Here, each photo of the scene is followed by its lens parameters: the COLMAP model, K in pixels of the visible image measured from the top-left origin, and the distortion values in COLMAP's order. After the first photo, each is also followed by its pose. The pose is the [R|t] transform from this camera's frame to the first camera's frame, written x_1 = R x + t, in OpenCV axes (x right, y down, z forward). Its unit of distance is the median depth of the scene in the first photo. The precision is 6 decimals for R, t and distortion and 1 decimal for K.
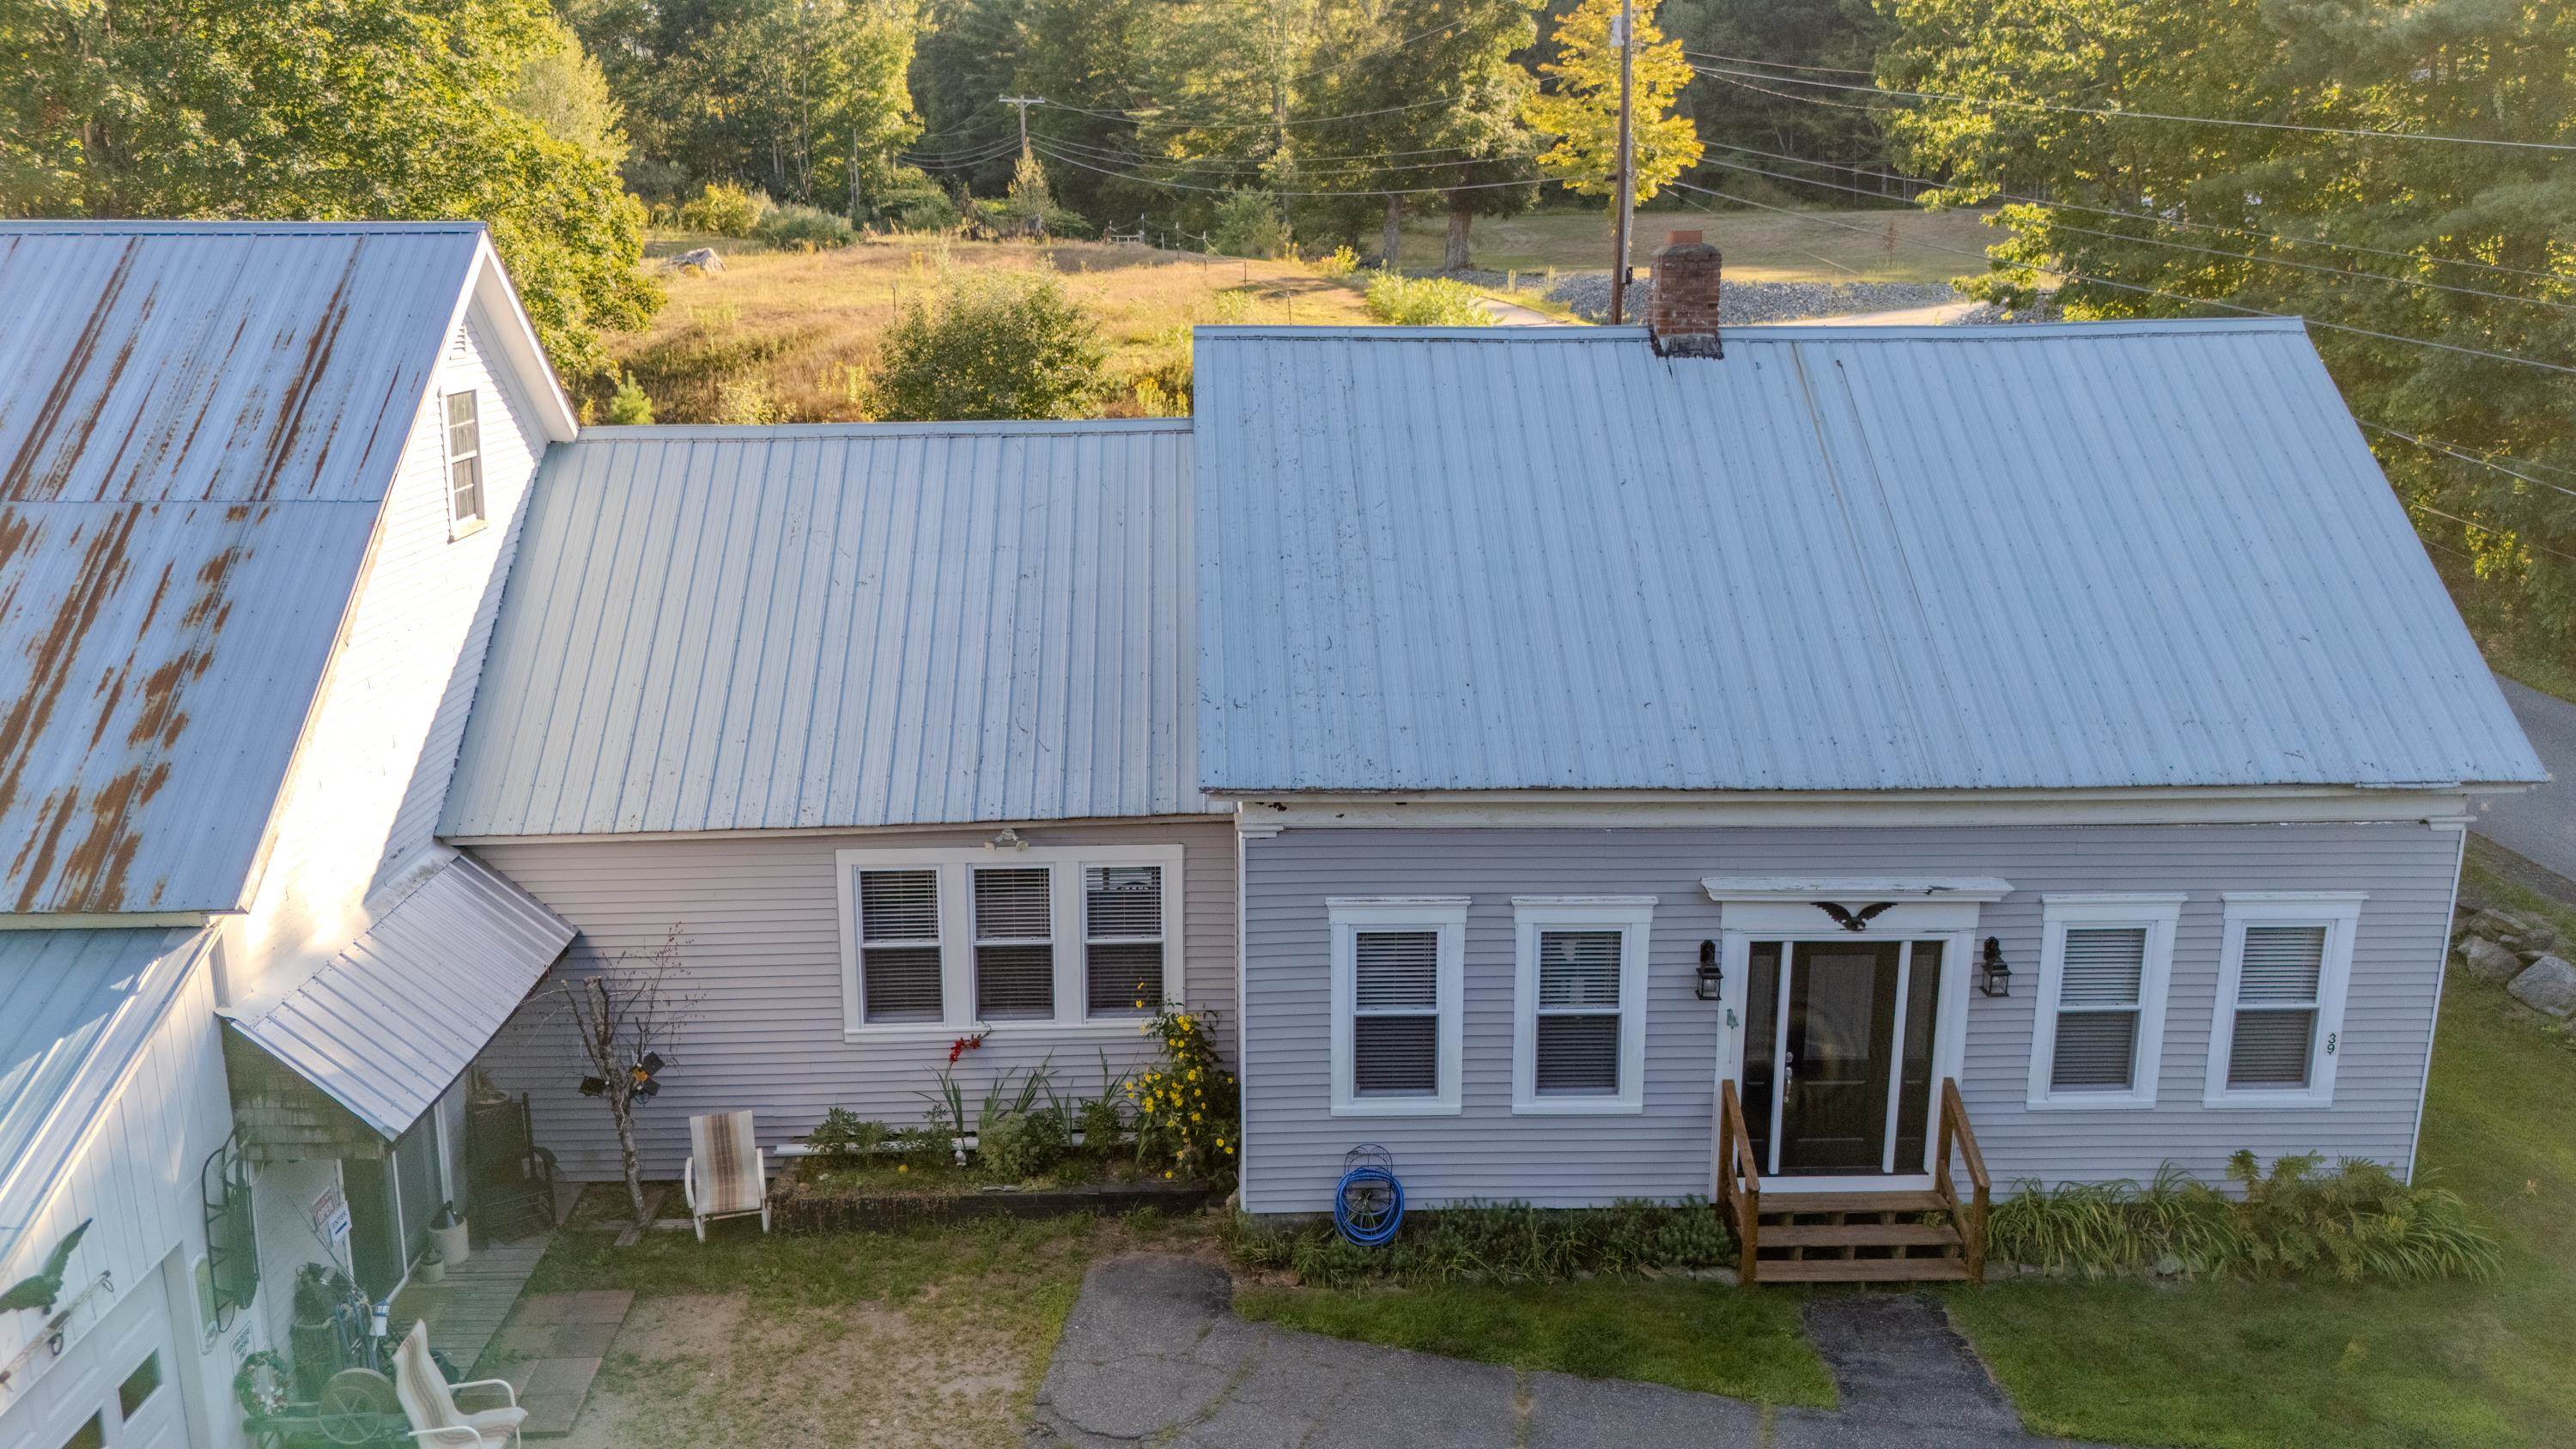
lens RADIAL K [[1905.5, 0, 1286.7], [0, 1905.5, 716.8], [0, 0, 1]] dist [0.068303, -0.074958]
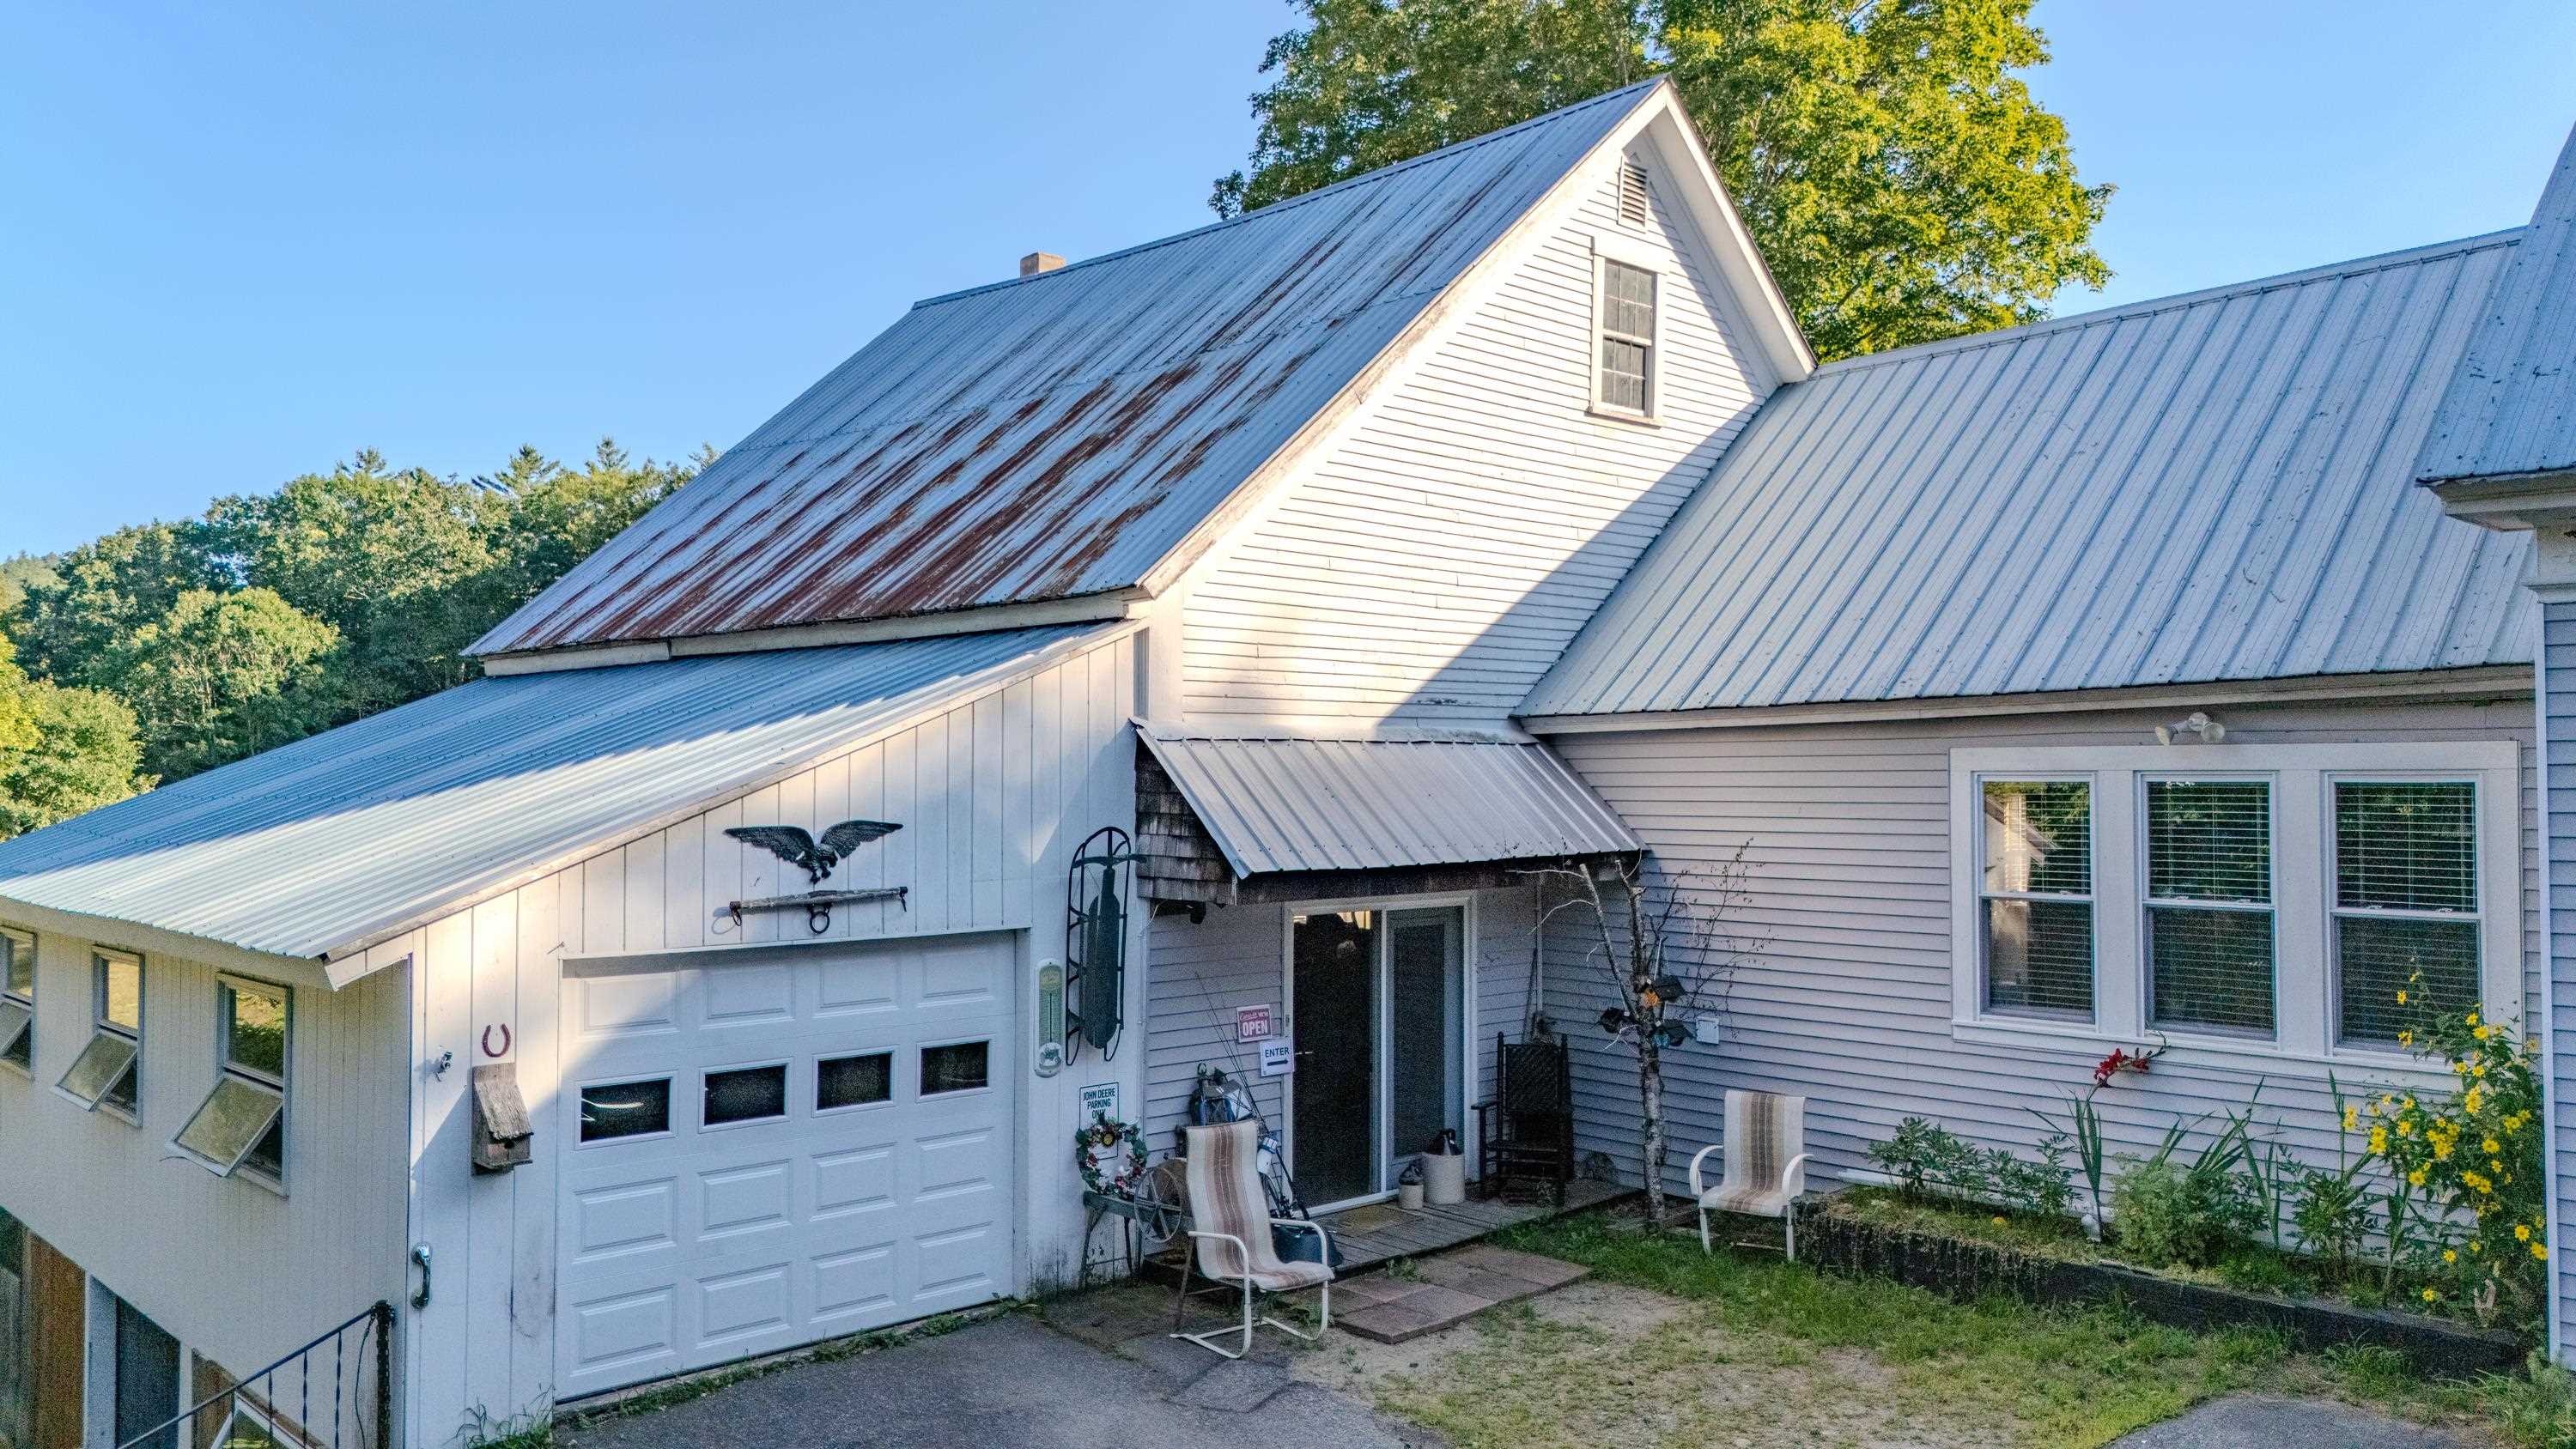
lens RADIAL K [[1905.5, 0, 1287.6], [0, 1905.5, 733.6], [0, 0, 1]] dist [0.068303, -0.074958]
pose [[0.657500, -0.021457, -0.753149, 0.149533], [-0.176763, 0.967304, -0.181872, 0.251314], [0.732427, 0.252709, 0.632210, 0.383438]]
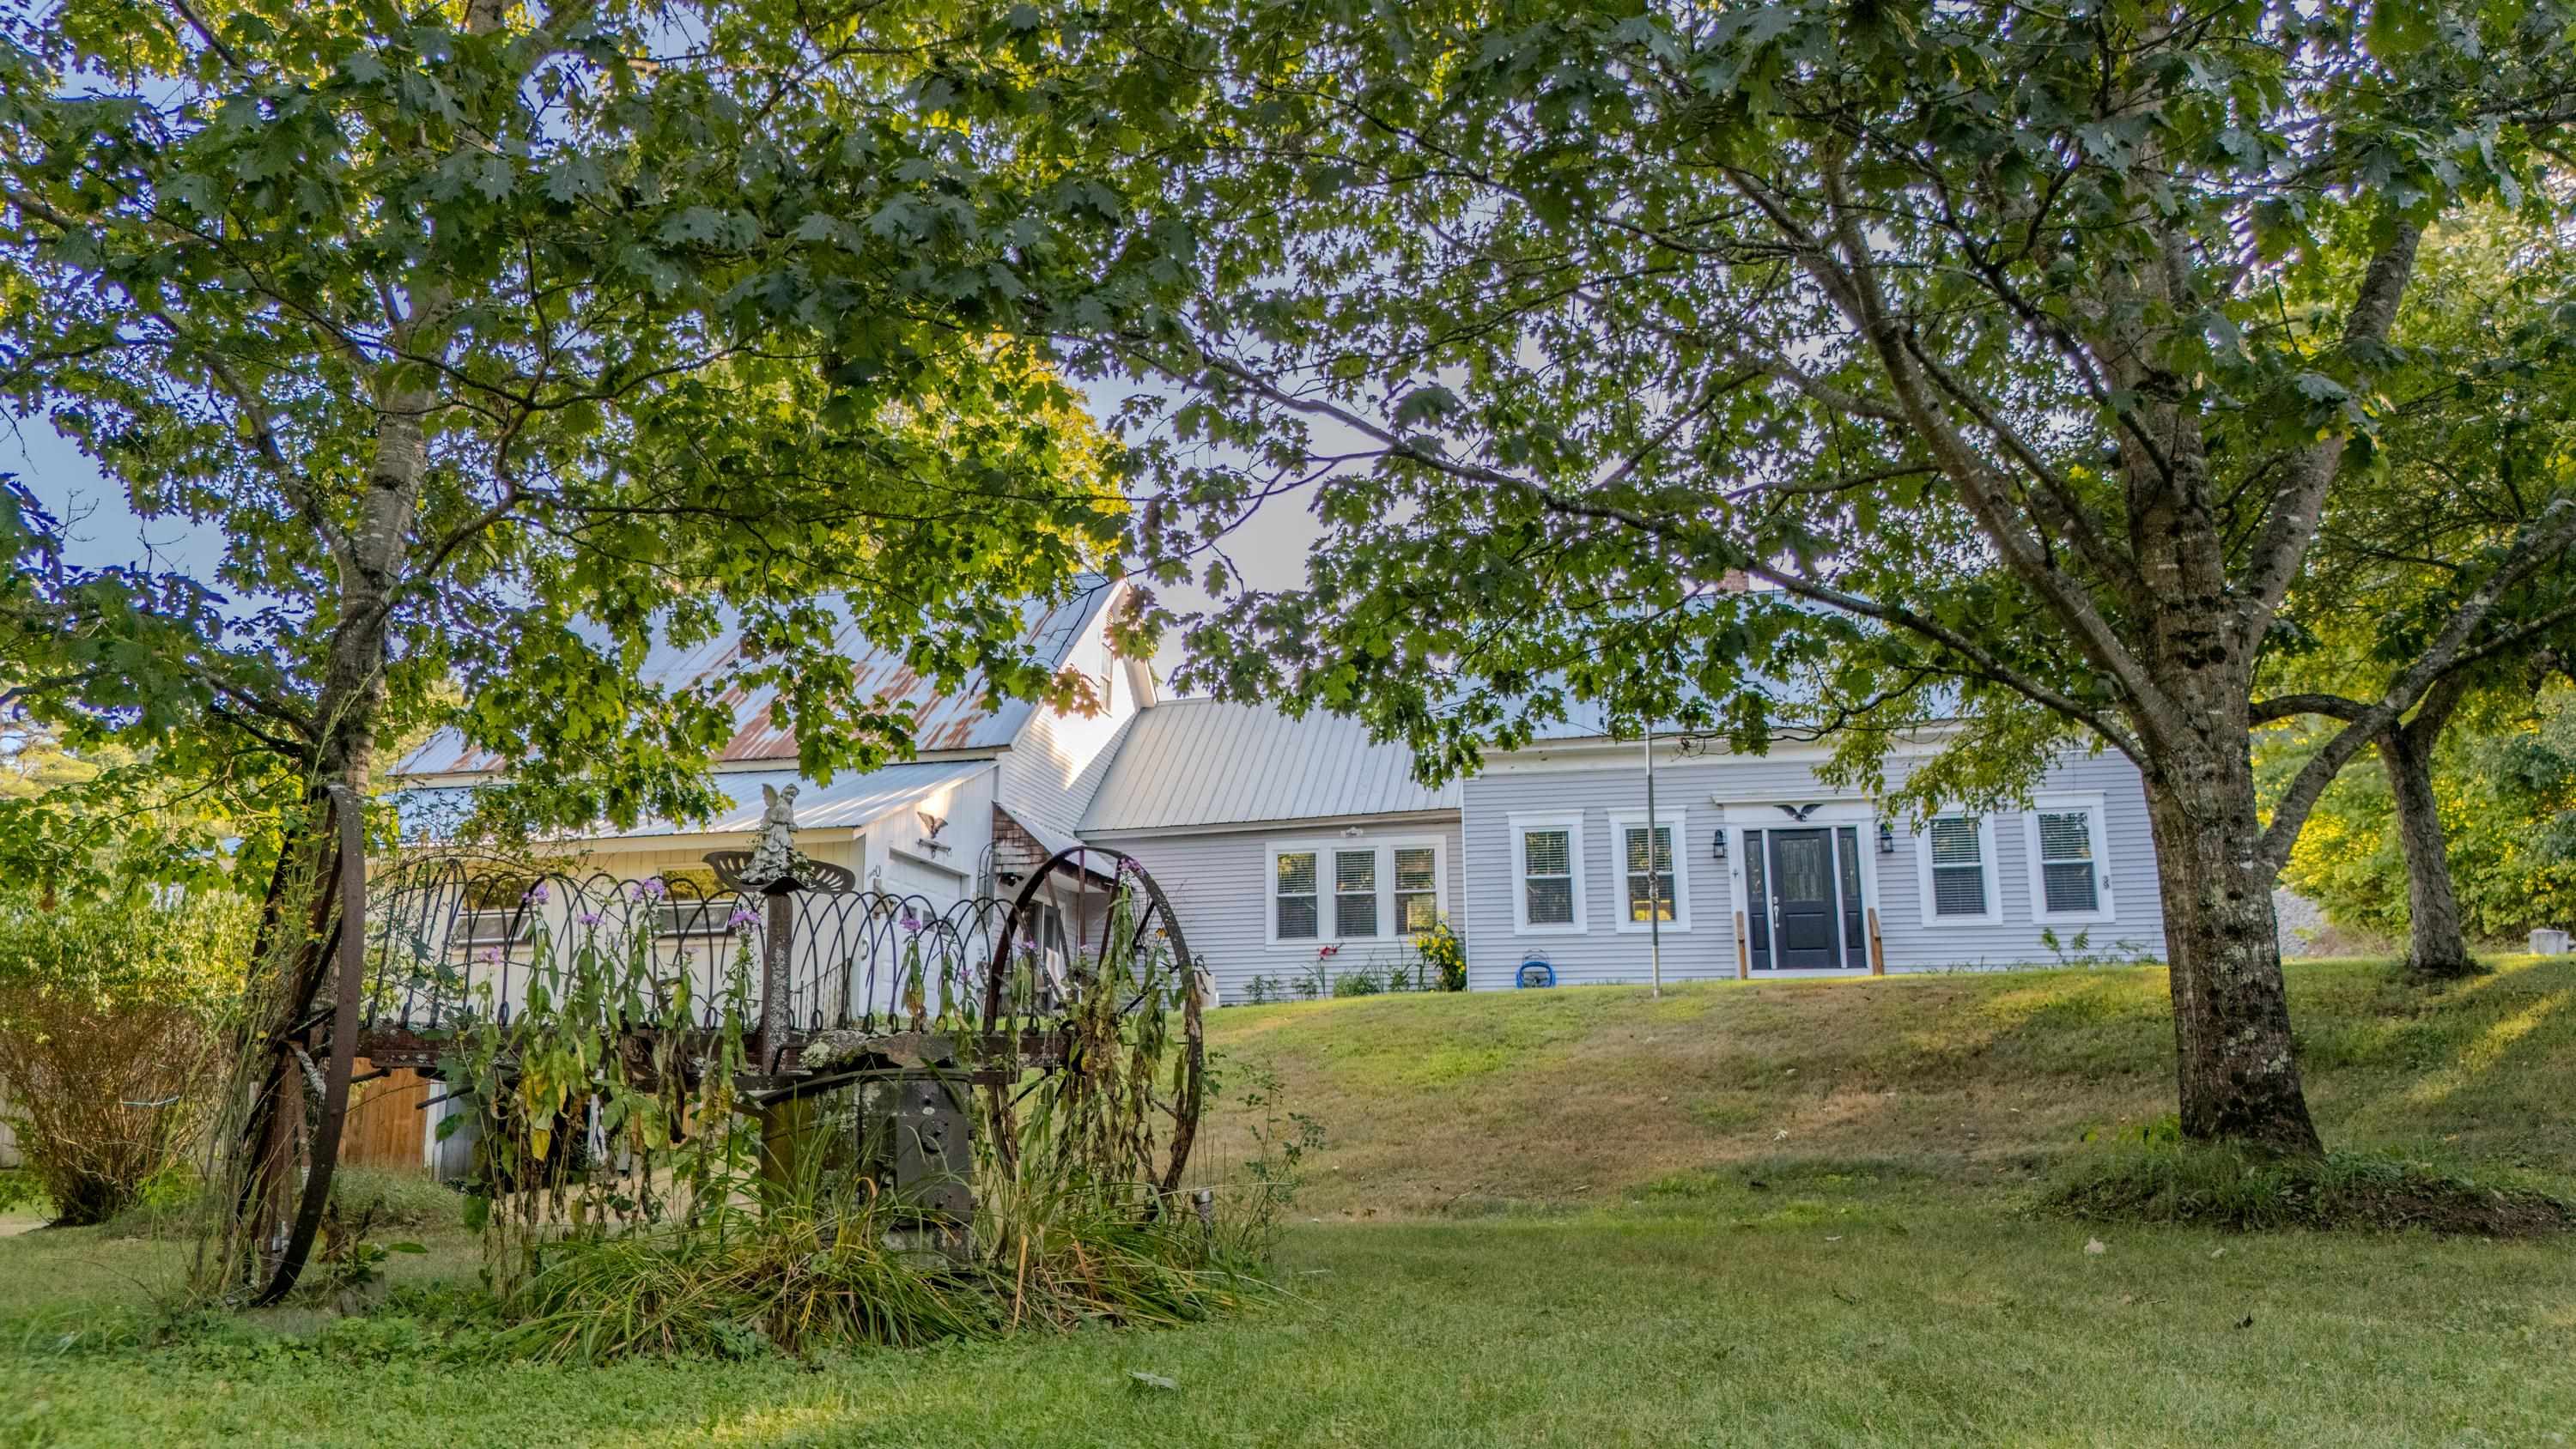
lens RADIAL K [[1905.5, 0, 1278.7], [0, 1905.5, 740.3], [0, 0, 1]] dist [0.068303, -0.074958]
pose [[0.963978, -0.063539, -0.258282, 0.286939], [-0.056246, 0.900392, -0.431429, 0.836649], [0.259967, 0.430415, 0.864384, -0.713347]]
